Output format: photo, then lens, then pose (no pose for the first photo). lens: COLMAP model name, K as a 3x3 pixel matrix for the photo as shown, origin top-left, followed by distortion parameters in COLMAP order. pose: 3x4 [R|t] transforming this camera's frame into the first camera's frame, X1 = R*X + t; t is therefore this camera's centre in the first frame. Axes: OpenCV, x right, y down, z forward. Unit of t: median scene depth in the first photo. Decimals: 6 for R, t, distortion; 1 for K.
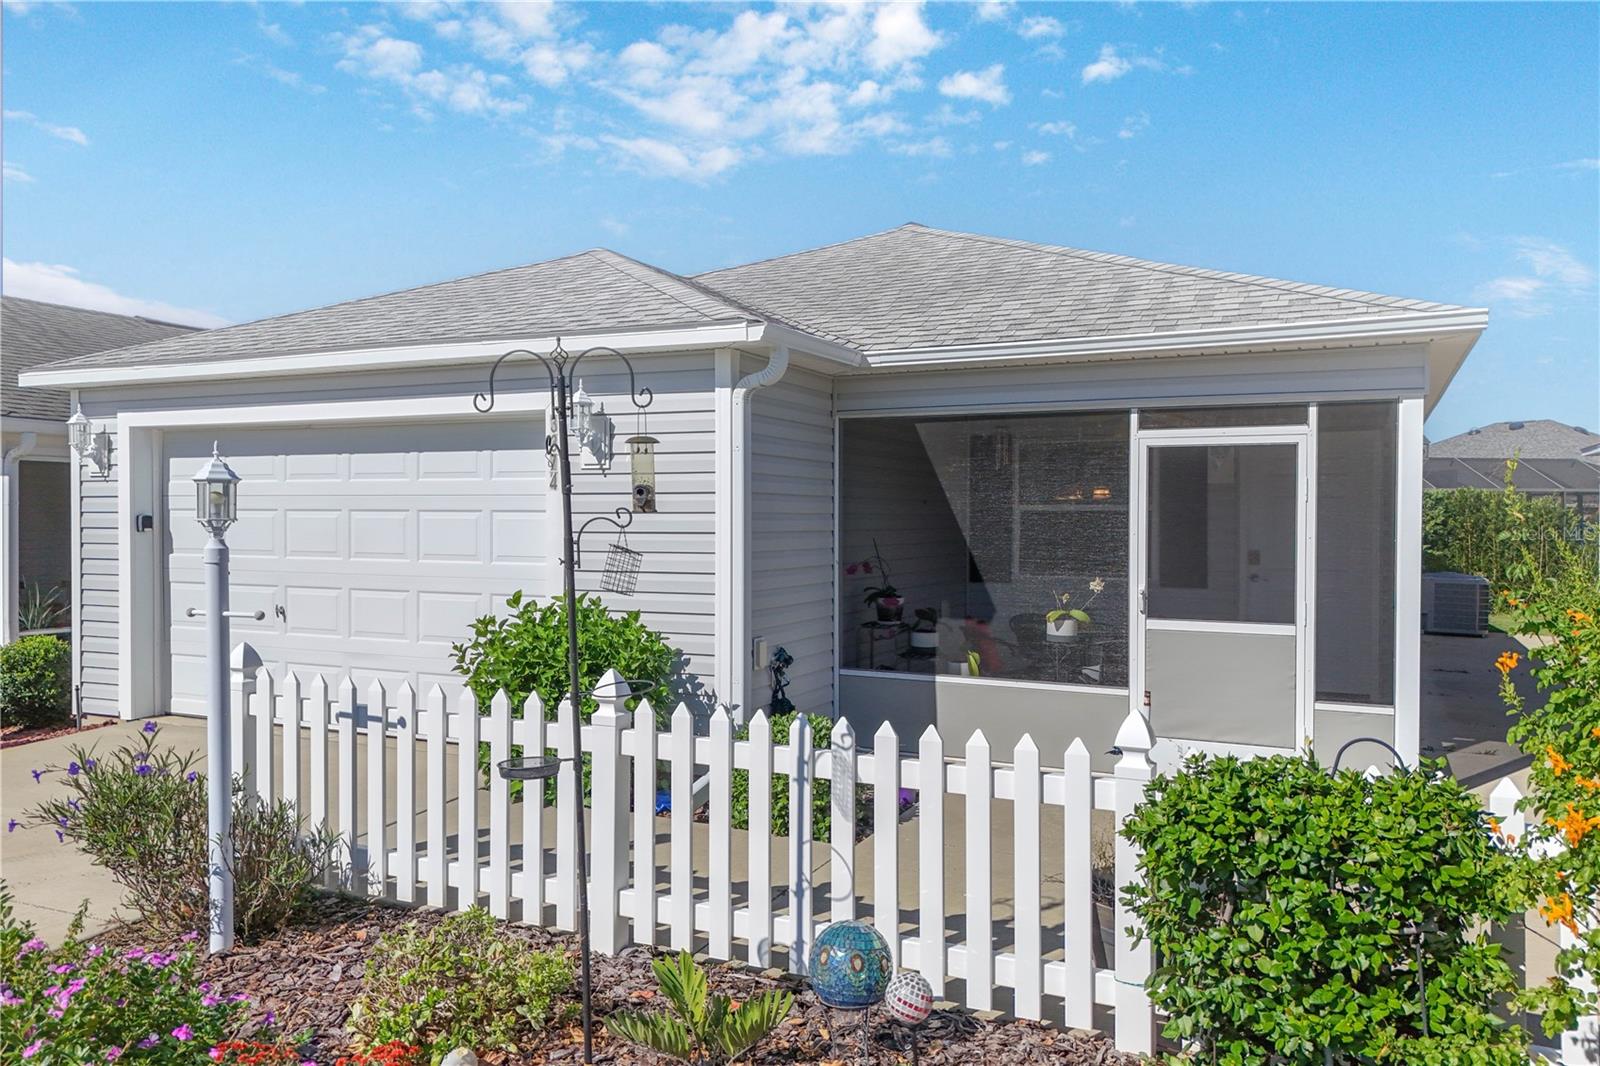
lens RADIAL K [[1202.9, 0, 800.0], [0, 1202.9, 533.0], [0, 0, 1]] dist [0.030915, -0.001098]
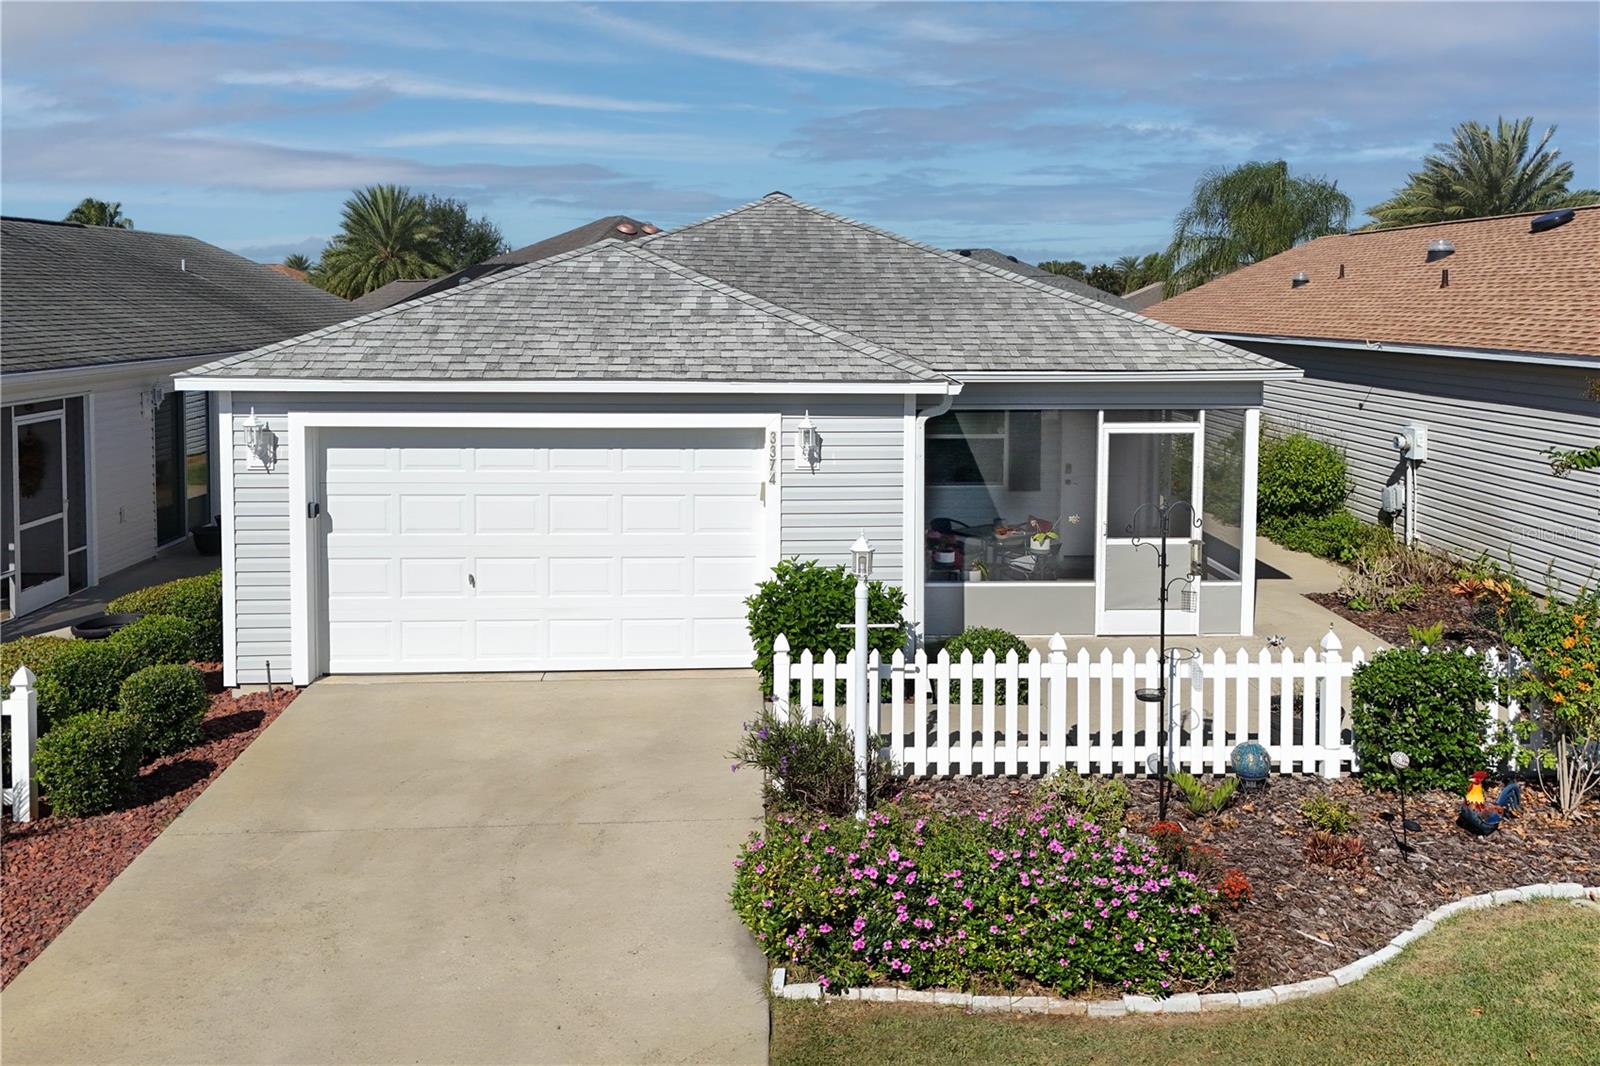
lens RADIAL K [[1320.9, 0, 878.1], [0, 1320.9, 385.6], [0, 0, 1]] dist [0.019832, -0.015200]
pose [[0.865842, -0.025576, 0.499664, -0.862151], [-0.004000, 0.998307, 0.058030, -0.237591], [-0.500302, -0.052244, 0.864273, -0.369996]]
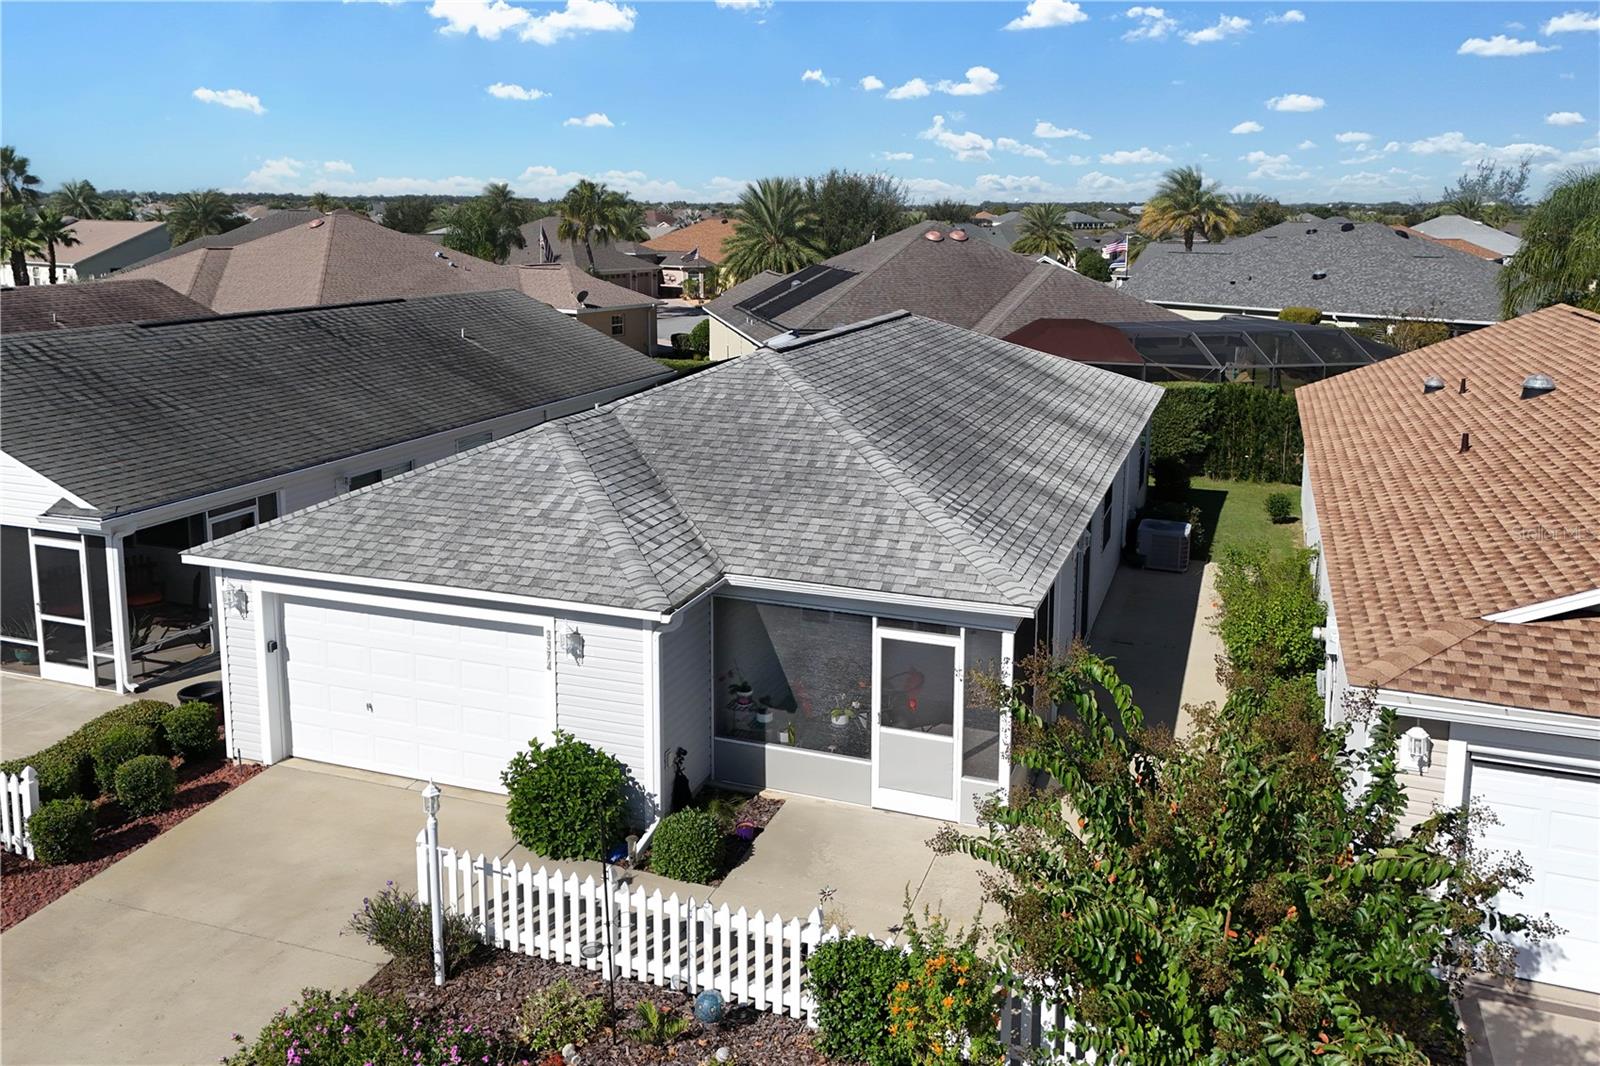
lens RADIAL K [[1275.9, 0, 811.2], [0, 1275.9, 431.9], [0, 0, 1]] dist [0.047138, -0.008406]
pose [[0.995415, -0.013386, 0.094709, 0.005005], [-0.002223, 0.986654, 0.162816, -0.690345], [-0.095624, -0.162280, 0.982100, -0.828385]]
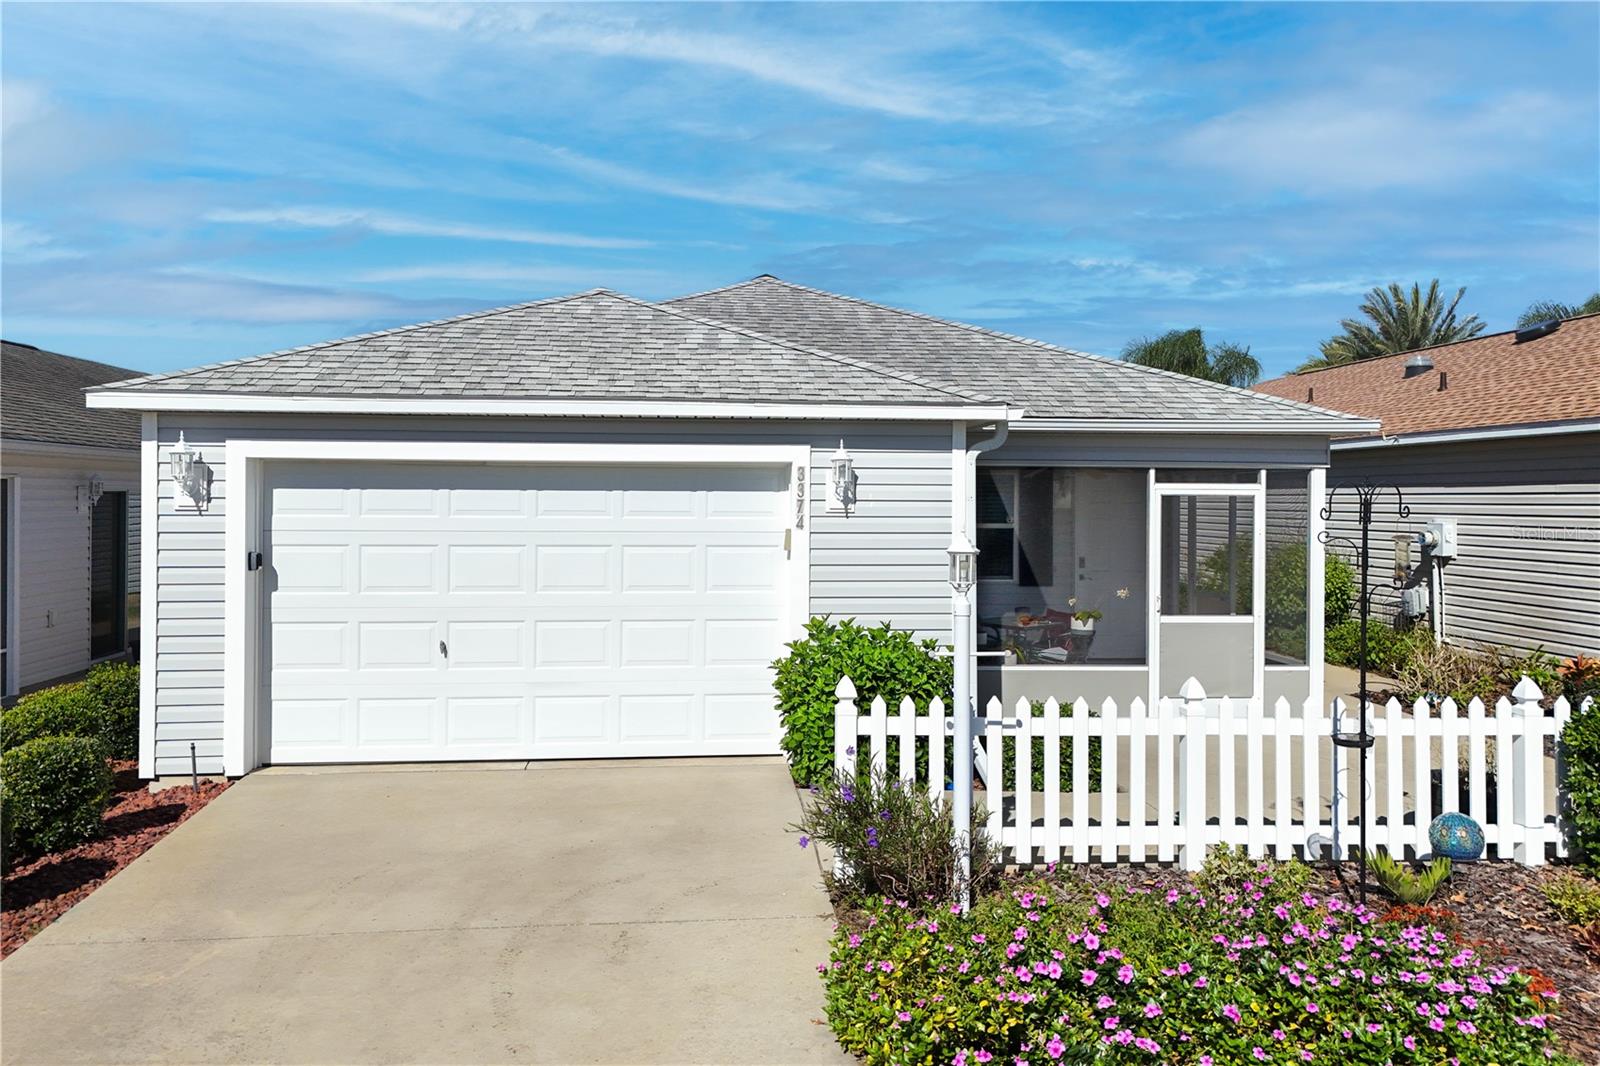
lens RADIAL K [[1188.6, 0, 802.5], [0, 1188.6, 490.2], [0, 0, 1]] dist [0.051997, -0.050022]
pose [[0.862109, 0.004075, 0.506706, -0.798503], [0.005337, 0.999839, -0.017120, -0.055252], [-0.506695, 0.017464, 0.861949, -0.005709]]
